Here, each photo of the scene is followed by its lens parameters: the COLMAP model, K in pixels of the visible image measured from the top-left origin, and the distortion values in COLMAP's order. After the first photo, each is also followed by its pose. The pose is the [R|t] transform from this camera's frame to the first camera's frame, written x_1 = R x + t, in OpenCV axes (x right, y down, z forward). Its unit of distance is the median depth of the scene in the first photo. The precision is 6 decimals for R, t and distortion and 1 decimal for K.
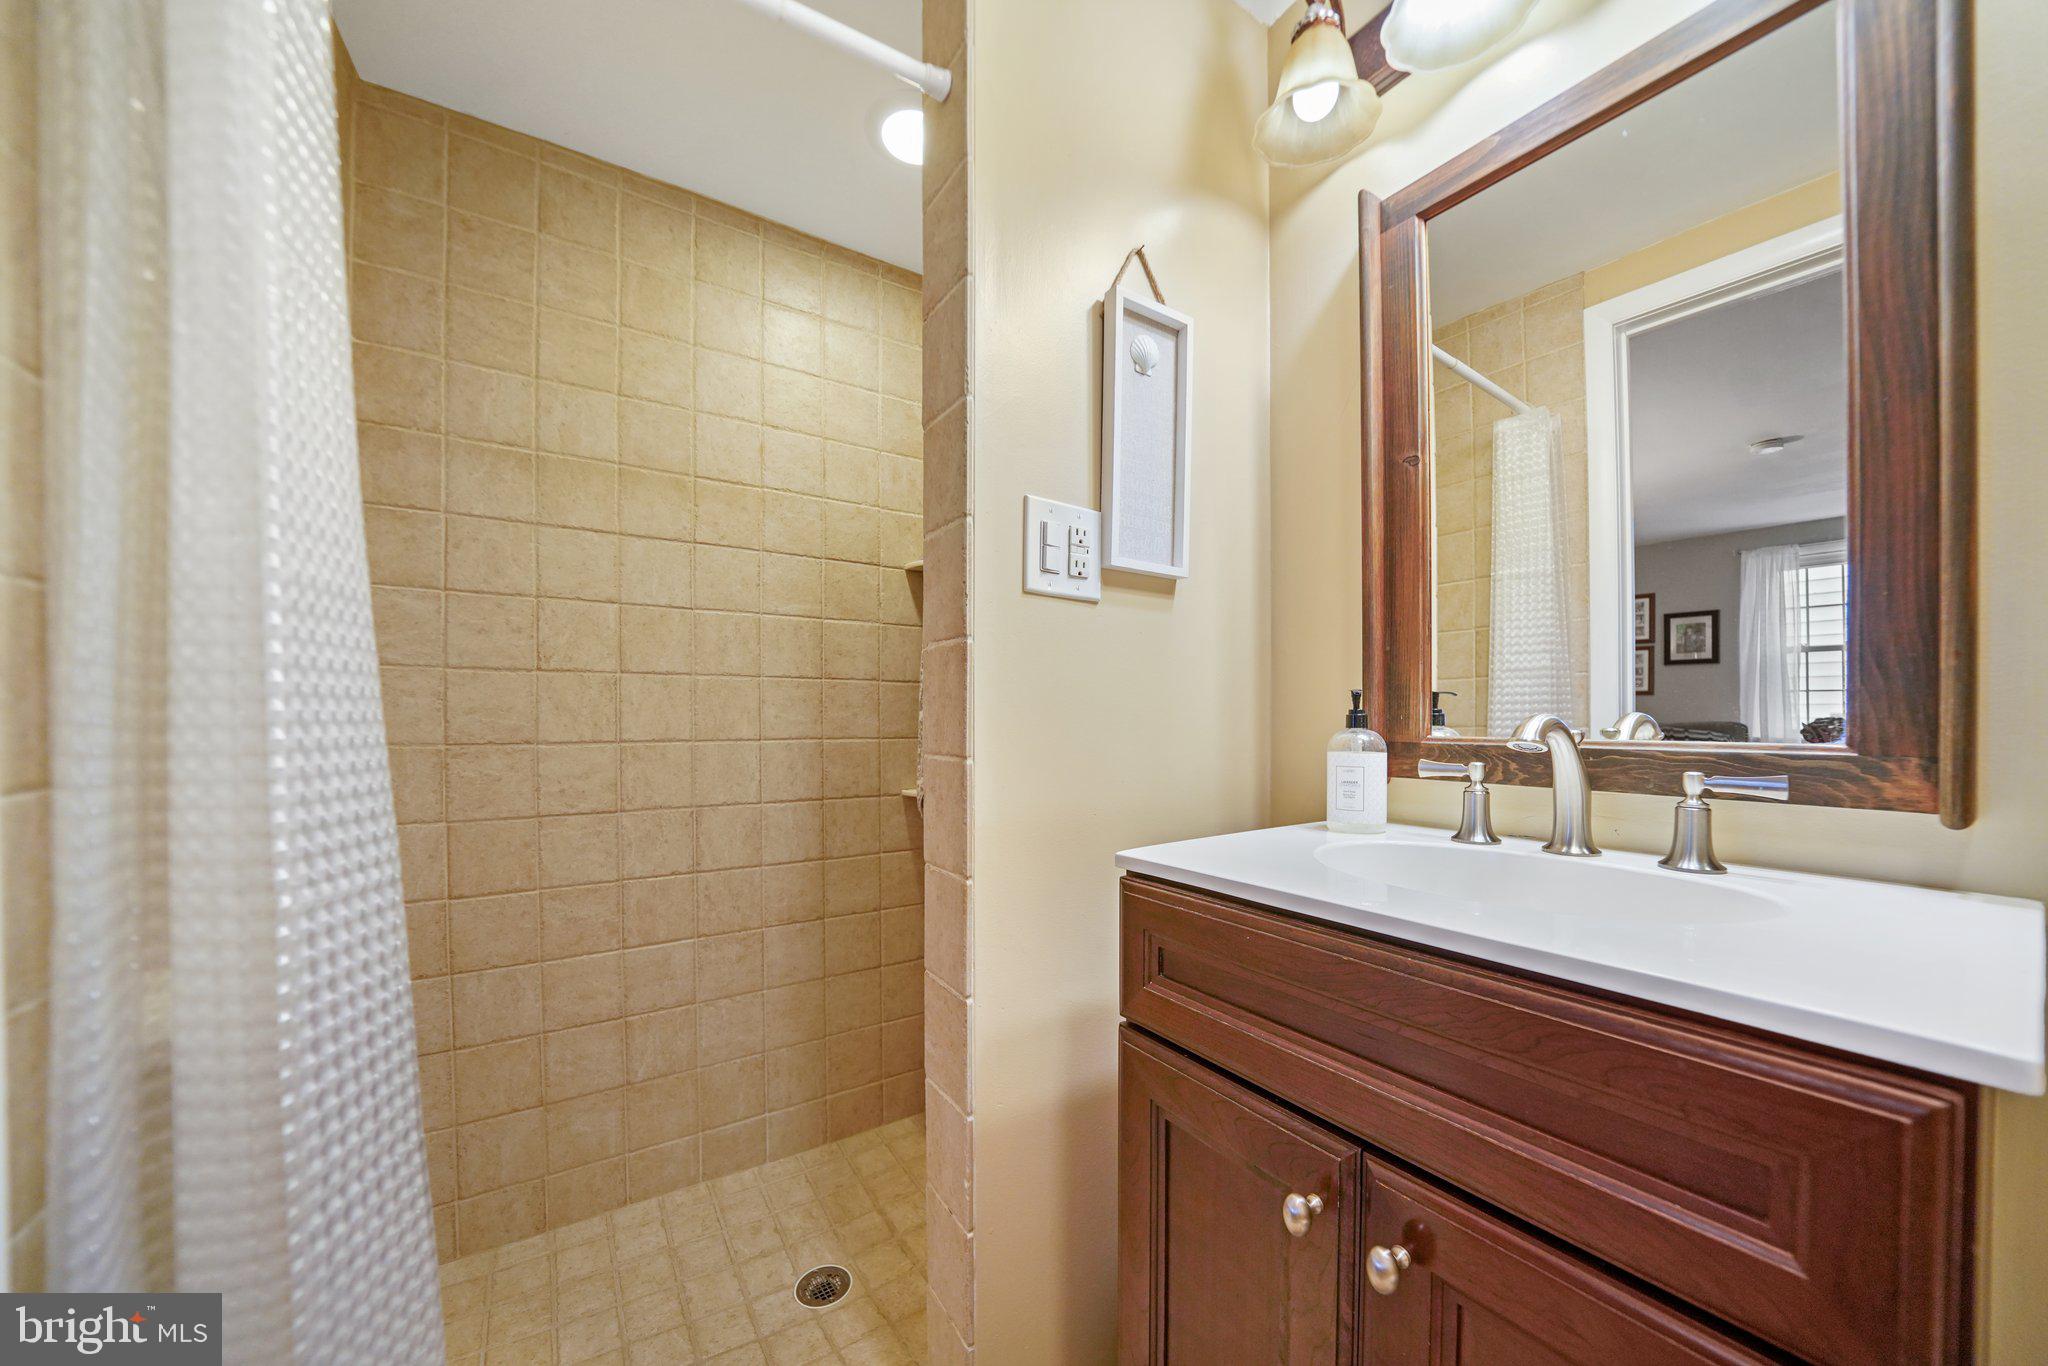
lens RADIAL K [[722.5, 0, 1031.1], [0, 722.5, 722.7], [0, 0, 1]] dist [-0.010217, 0.000090]
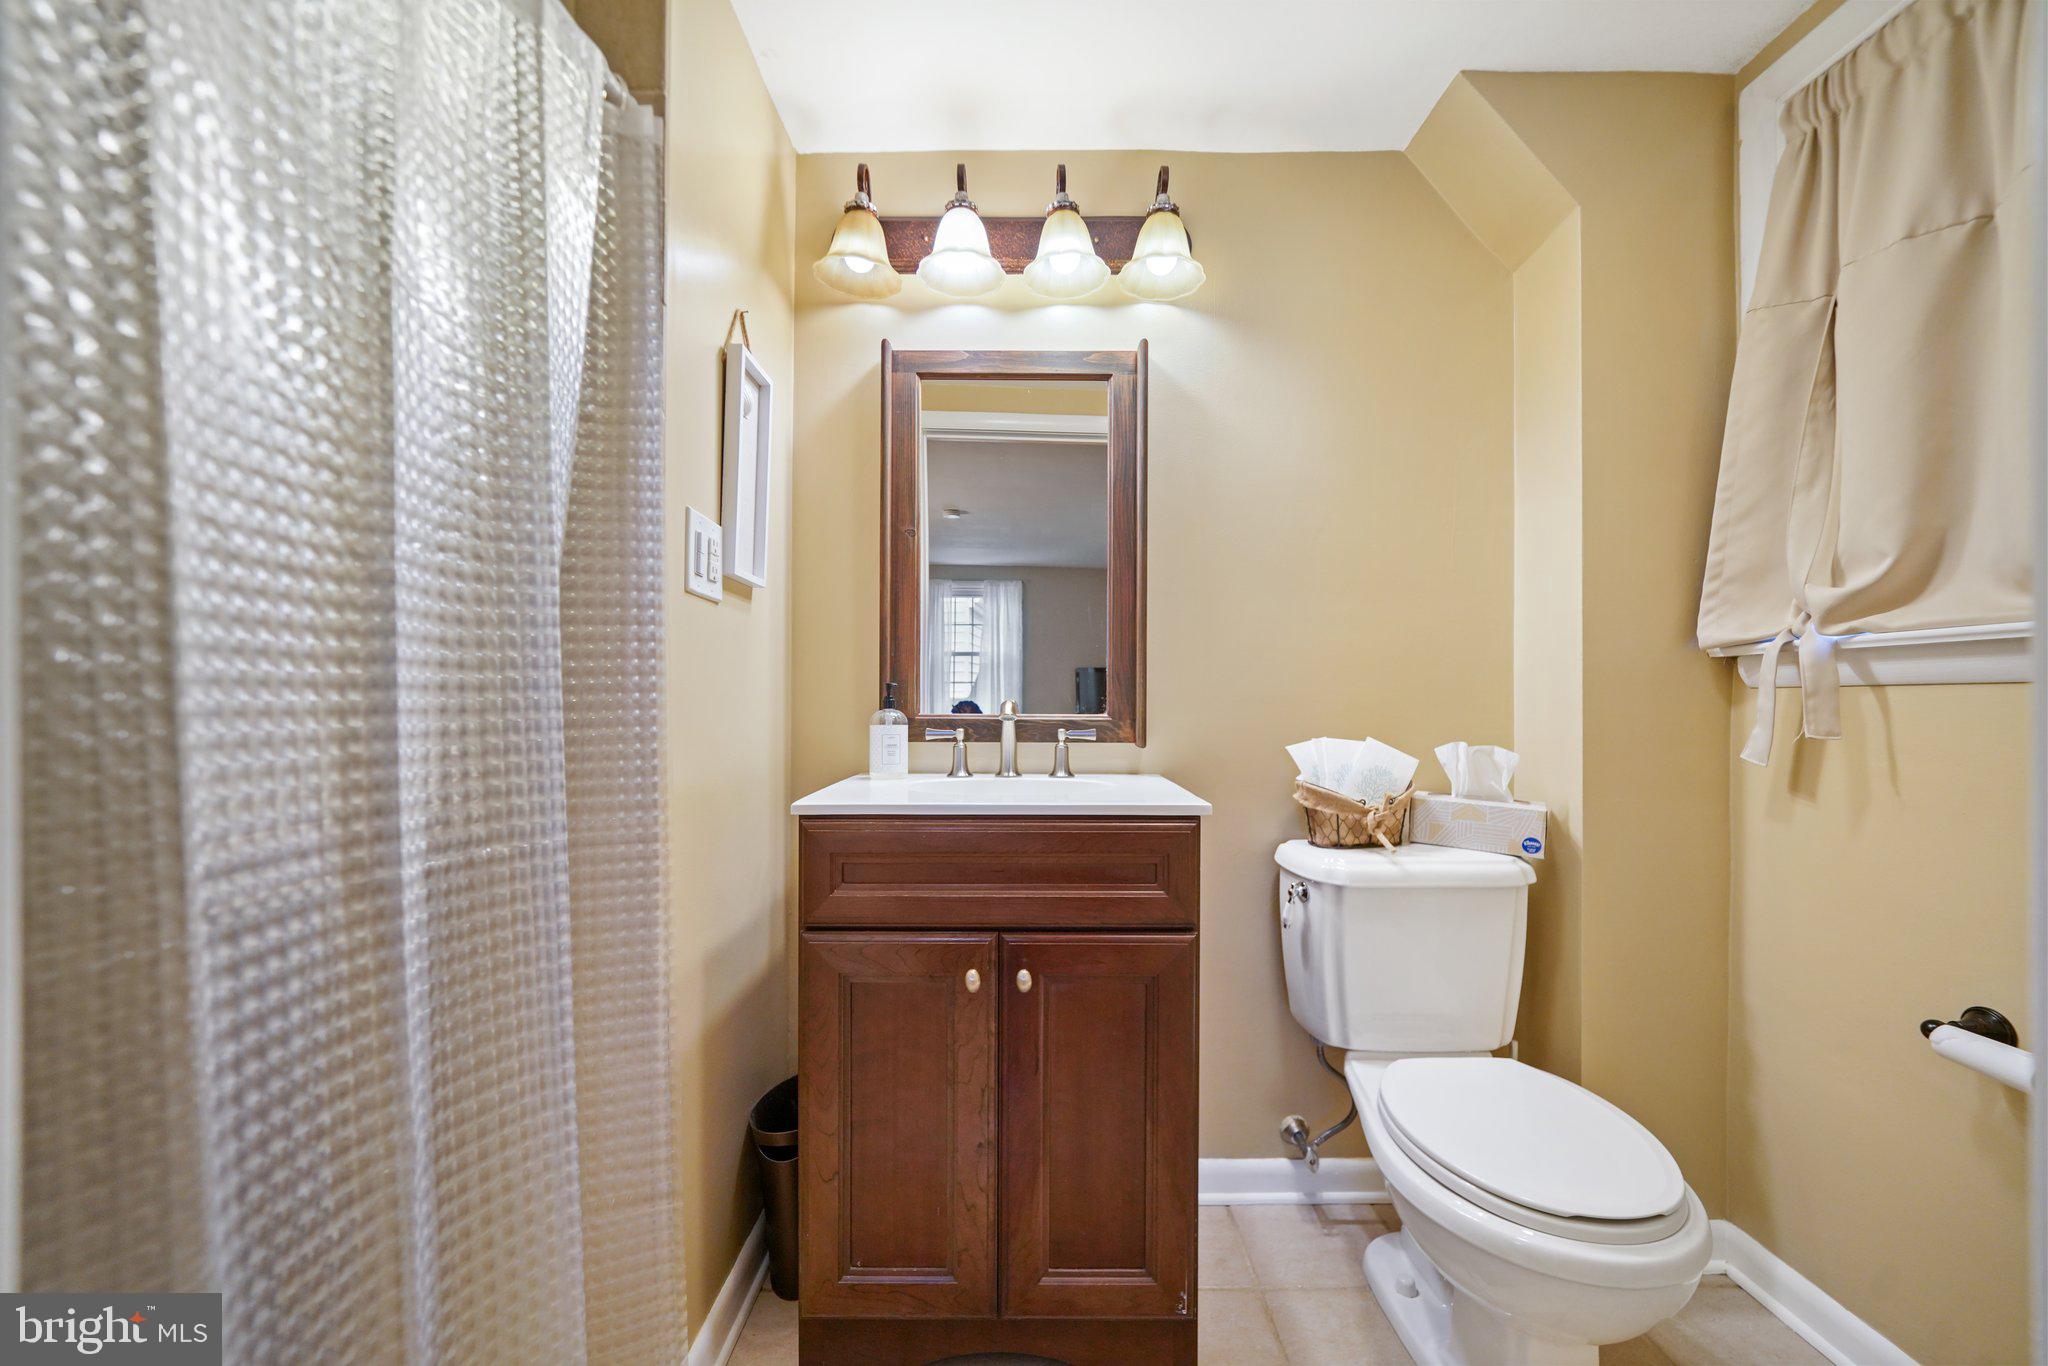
lens RADIAL K [[746.5, 0, 1034.3], [0, 746.5, 699.5], [0, 0, 1]] dist [-0.007981, 0.000144]
pose [[0.581847, 0.005276, 0.813281, -0.674027], [-0.000358, 0.999981, -0.006231, -0.002169], [-0.813298, 0.003334, 0.581838, -0.136699]]
